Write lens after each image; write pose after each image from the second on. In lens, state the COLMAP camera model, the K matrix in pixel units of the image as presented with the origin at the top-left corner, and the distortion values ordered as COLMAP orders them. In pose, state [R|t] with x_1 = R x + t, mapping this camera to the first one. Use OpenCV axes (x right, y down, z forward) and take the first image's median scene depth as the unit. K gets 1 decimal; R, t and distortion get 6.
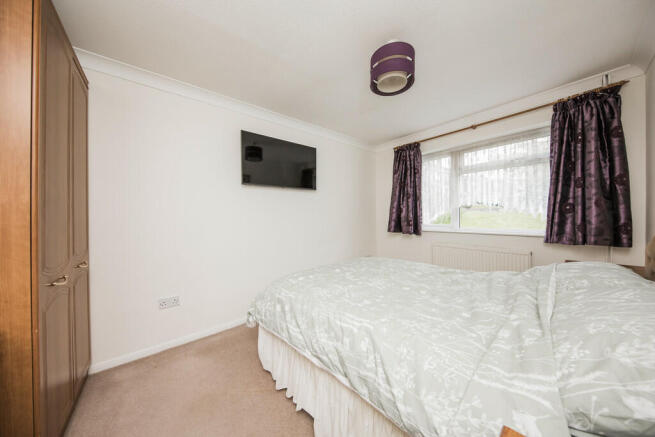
lens RADIAL K [[210.3, 0, 324.2], [0, 210.3, 218.0], [0, 0, 1]] dist [-0.000199, -0.000008]
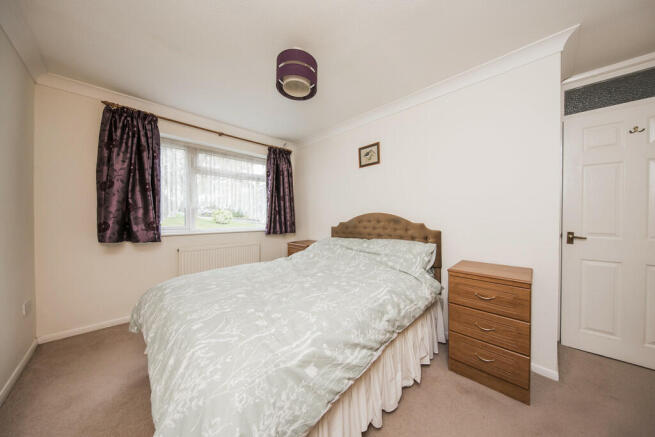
lens RADIAL K [[210.3, 0, 325.8], [0, 210.3, 218.3], [0, 0, 1]] dist [-0.000199, -0.000008]
pose [[-0.101186, 0.012369, 0.994791, -0.352689], [0.016976, 0.999799, -0.010704, 0.015525], [-0.994723, 0.015804, -0.101376, 0.505493]]
